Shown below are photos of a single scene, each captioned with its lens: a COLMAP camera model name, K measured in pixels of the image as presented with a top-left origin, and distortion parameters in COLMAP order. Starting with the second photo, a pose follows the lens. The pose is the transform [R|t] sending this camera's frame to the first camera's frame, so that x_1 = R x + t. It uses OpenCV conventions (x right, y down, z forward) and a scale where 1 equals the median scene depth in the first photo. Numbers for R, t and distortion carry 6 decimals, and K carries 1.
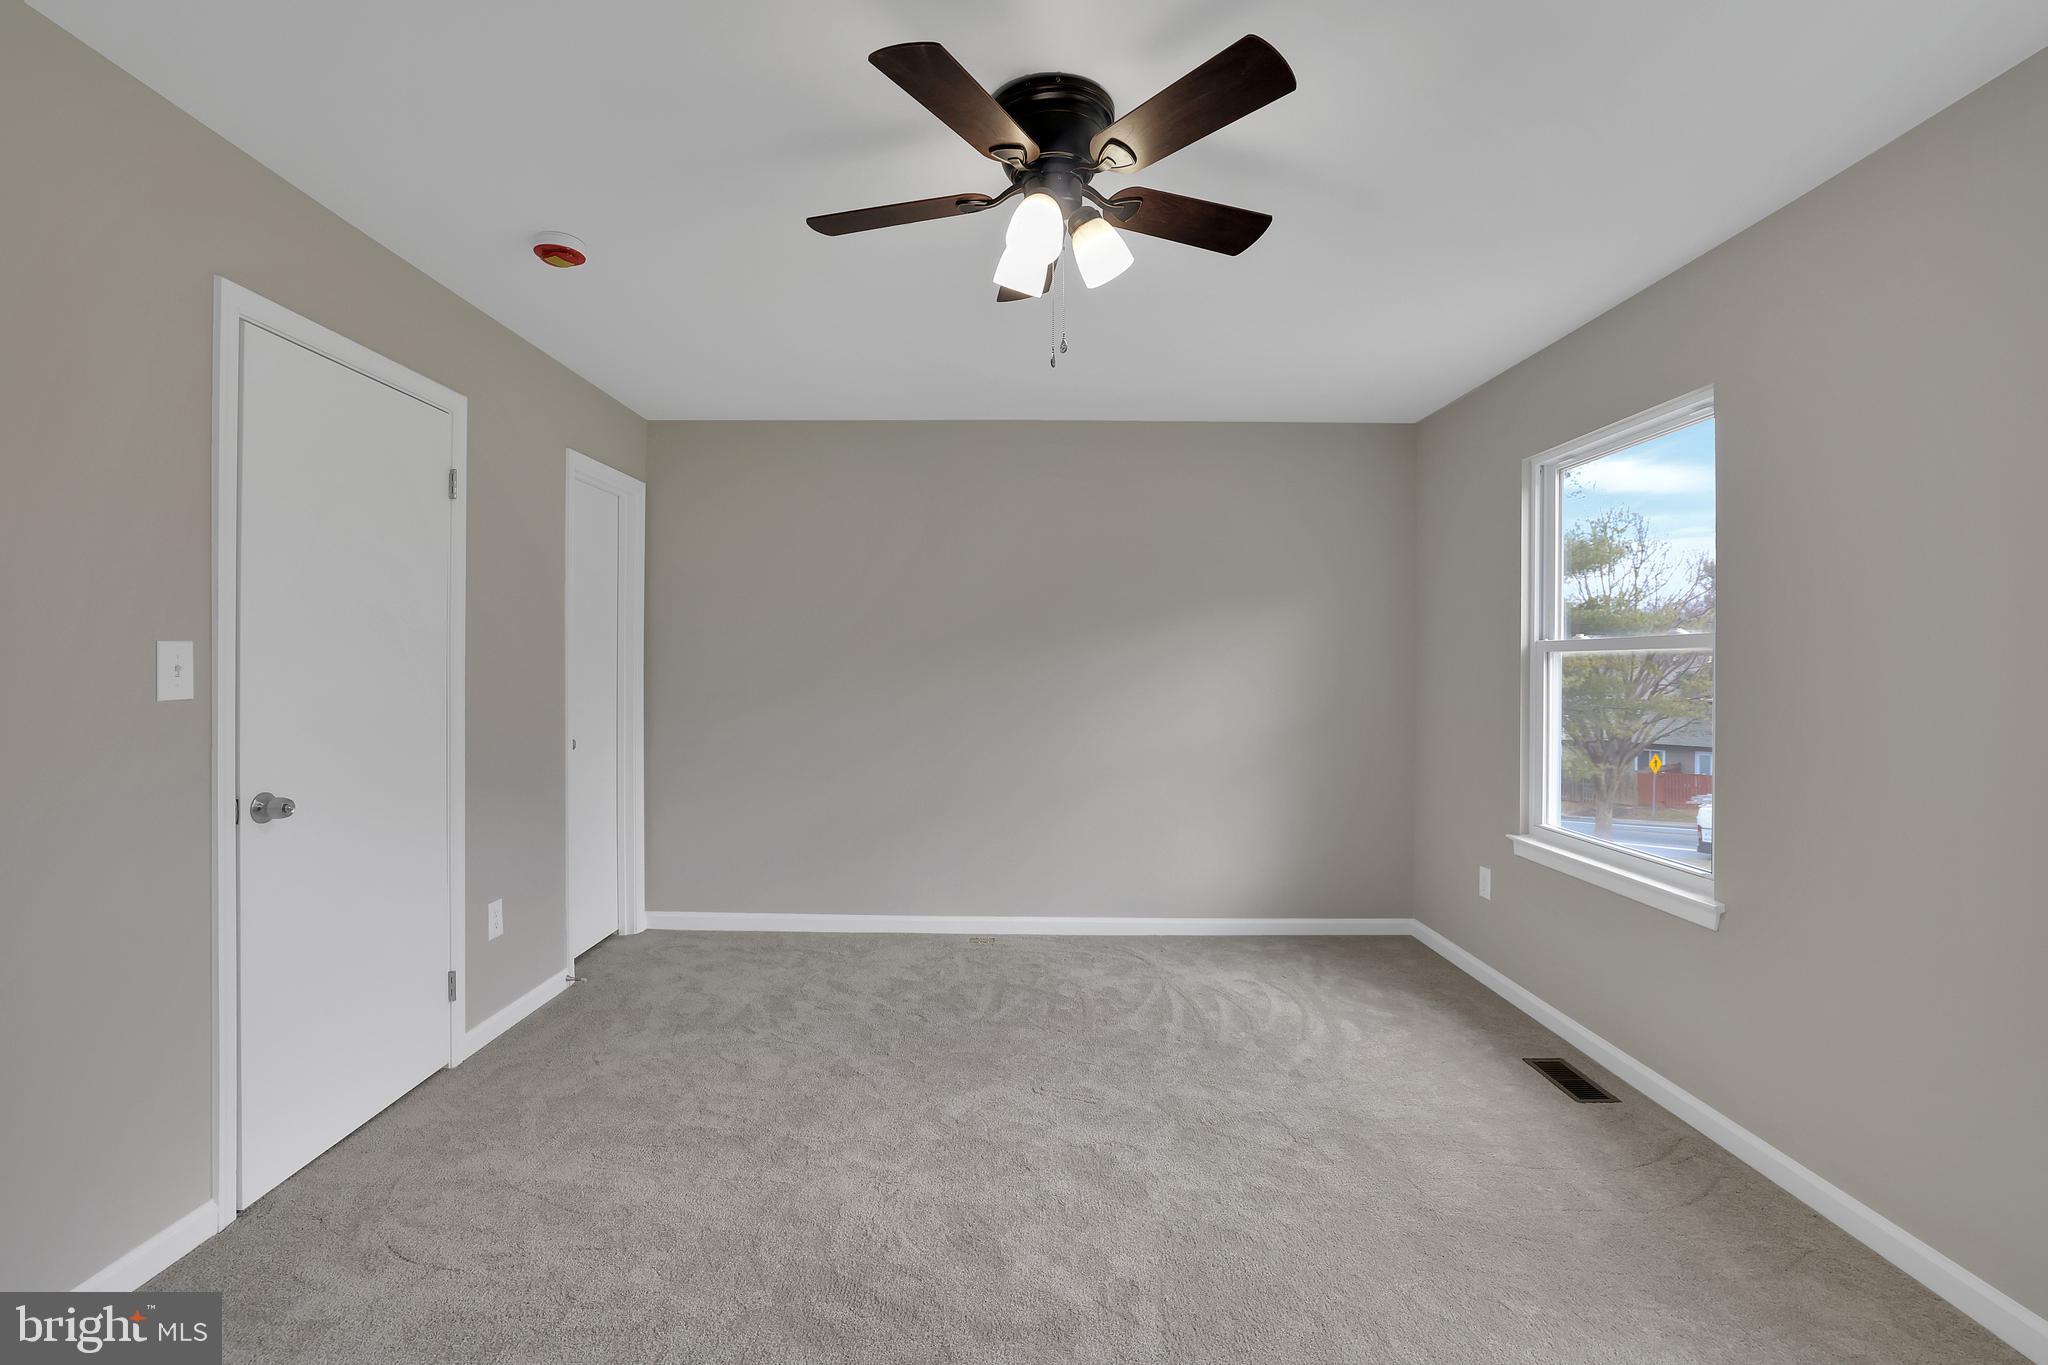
lens RADIAL K [[900.9, 0, 1001.5], [0, 900.9, 662.6], [0, 0, 1]] dist [-0.054463, 0.022075]
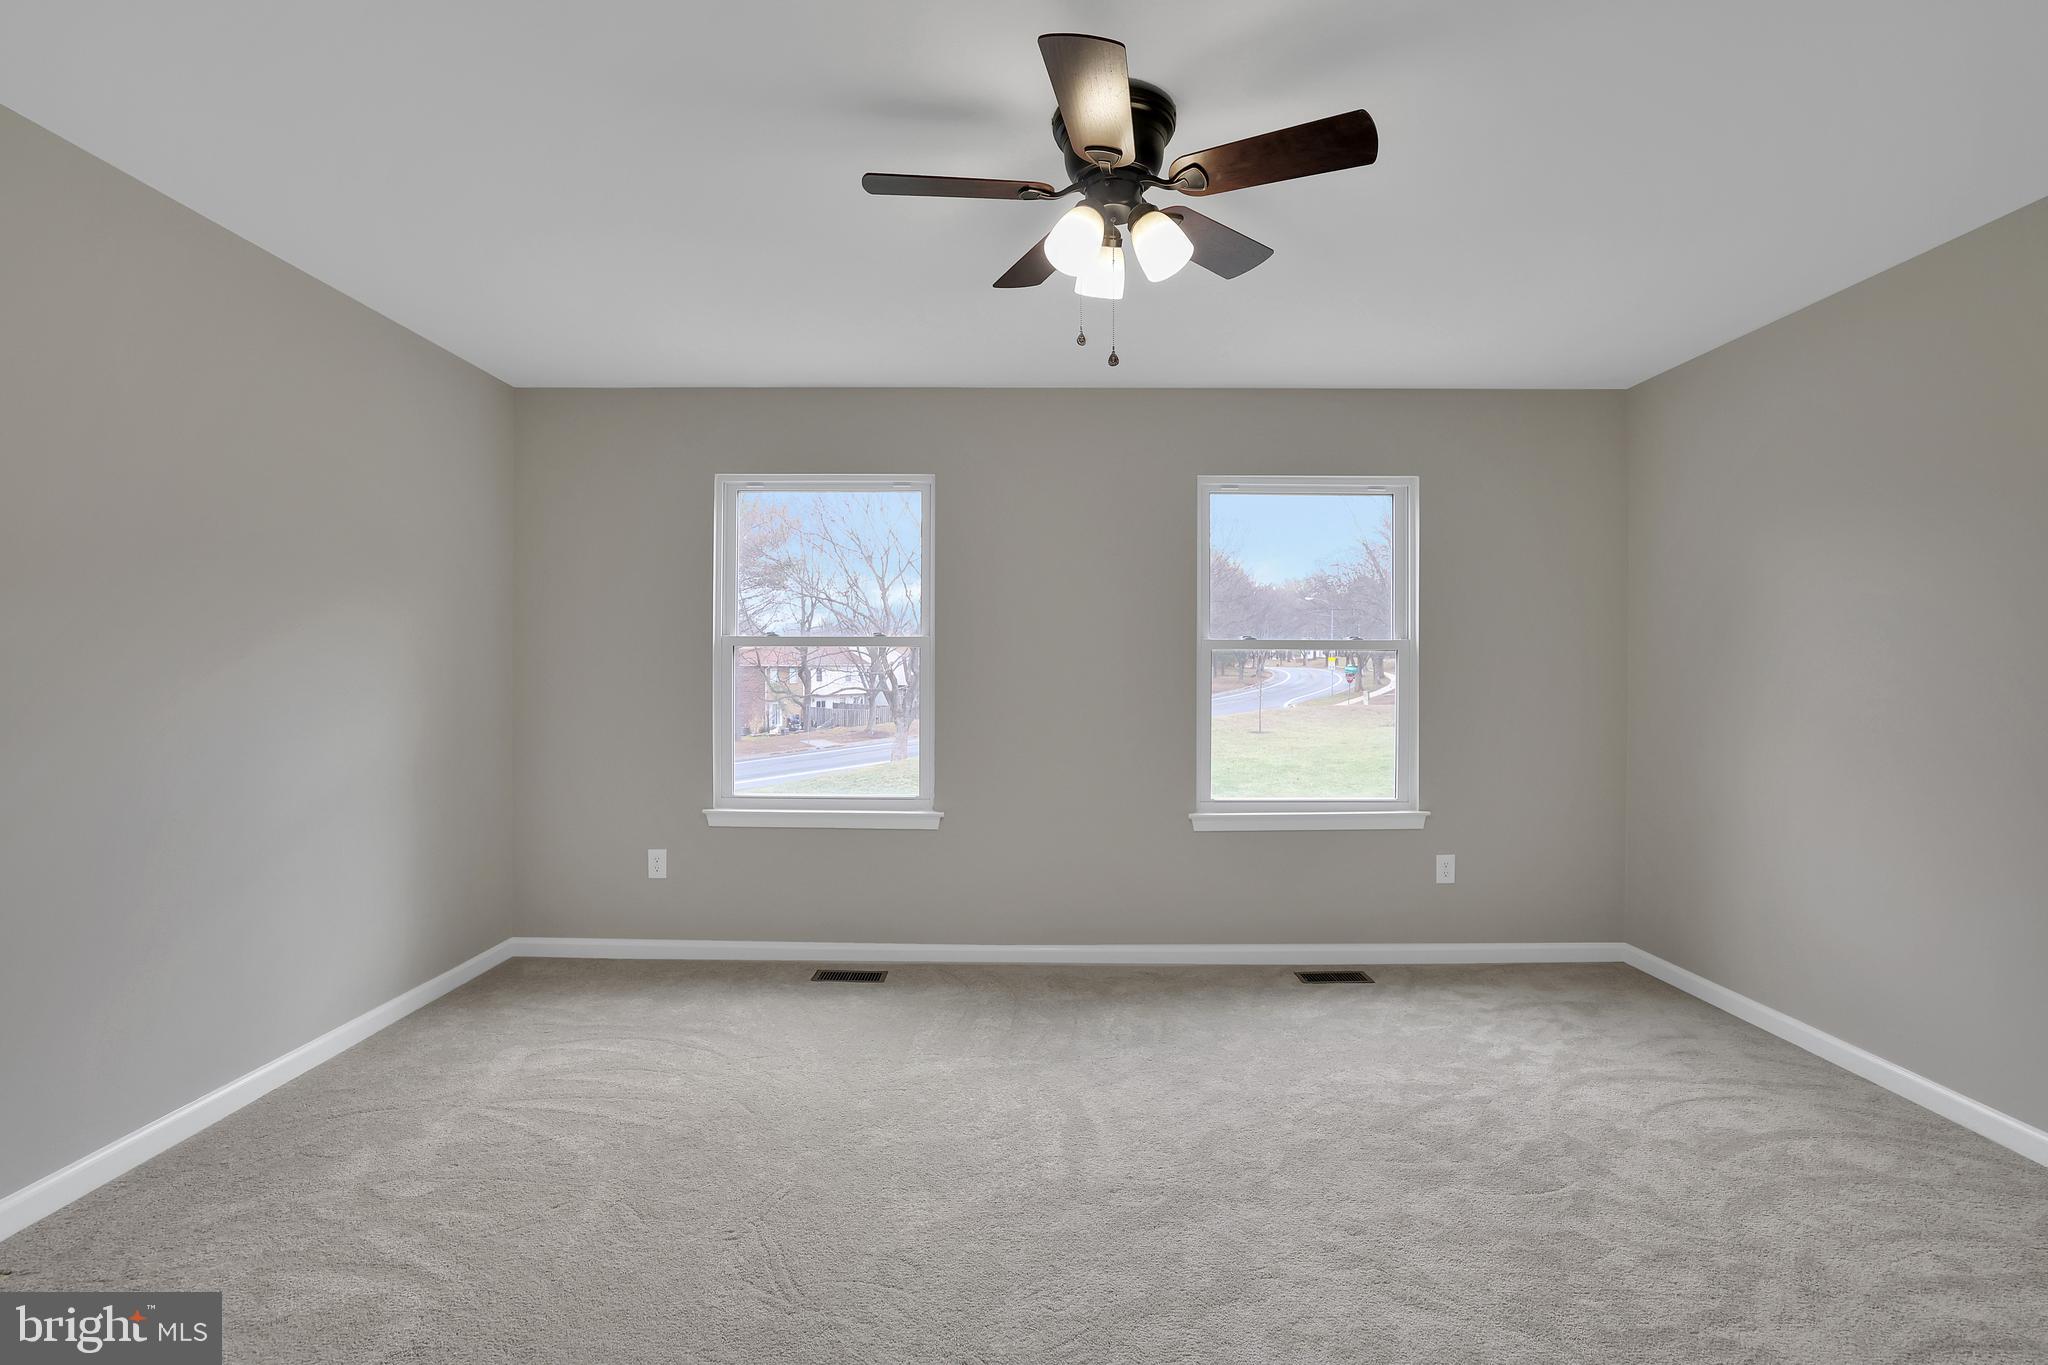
lens RADIAL K [[885.8, 0, 1024.0], [0, 885.8, 682.5], [0, 0, 1]] dist [-0.052179, 0.020285]
pose [[-0.020914, -0.015972, 0.999654, -0.552751], [-0.007017, 0.999850, 0.015828, 0.014249], [-0.999757, -0.006684, -0.021023, 0.647352]]
